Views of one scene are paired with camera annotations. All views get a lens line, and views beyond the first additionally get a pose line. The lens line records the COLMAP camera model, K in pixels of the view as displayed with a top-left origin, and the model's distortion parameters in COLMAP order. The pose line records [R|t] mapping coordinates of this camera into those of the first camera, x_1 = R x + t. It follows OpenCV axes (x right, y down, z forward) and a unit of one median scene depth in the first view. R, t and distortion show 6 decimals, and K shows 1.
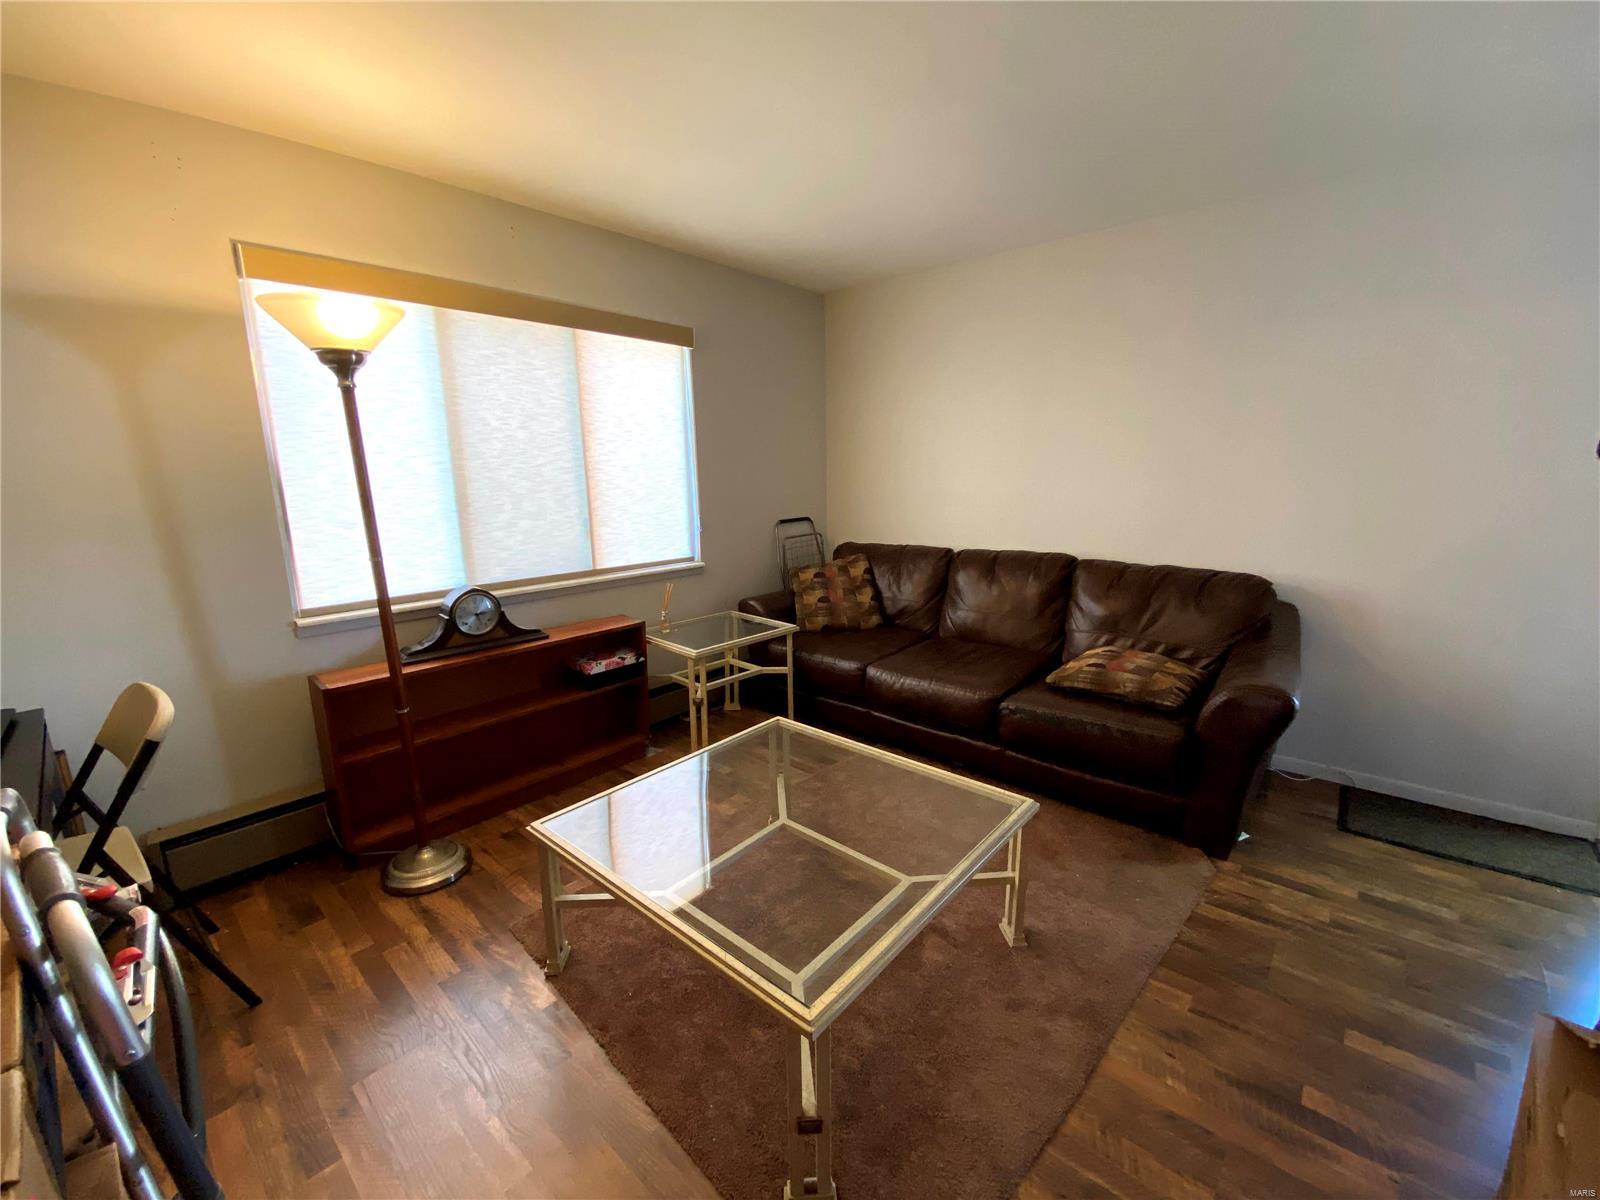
lens RADIAL K [[656.6, 0, 792.2], [0, 656.6, 594.2], [0, 0, 1]] dist [0.026209, -0.026191]
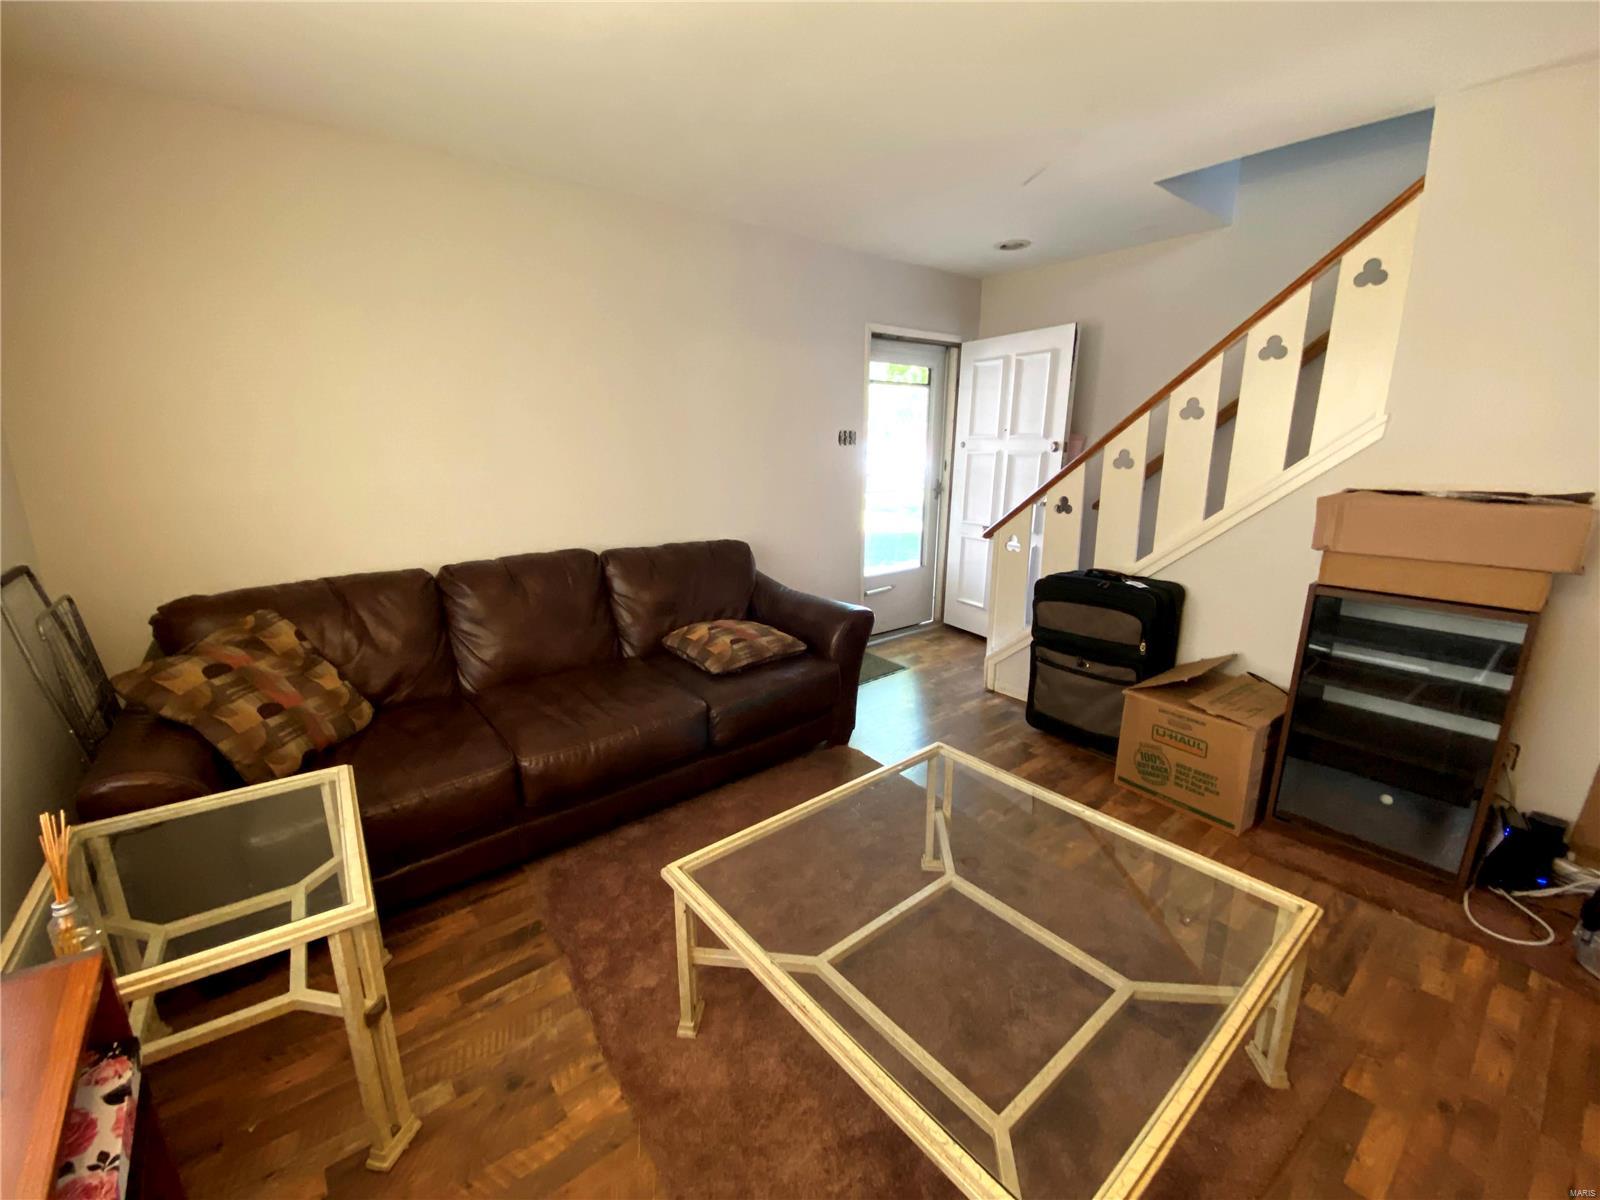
lens RADIAL K [[656.6, 0, 792.2], [0, 656.6, 594.2], [0, 0, 1]] dist [0.026209, -0.026191]
pose [[0.162681, -0.207573, 0.964597, -0.382665], [0.192254, 0.965551, 0.175354, -0.096255], [-0.967767, 0.156921, 0.196984, 0.525043]]
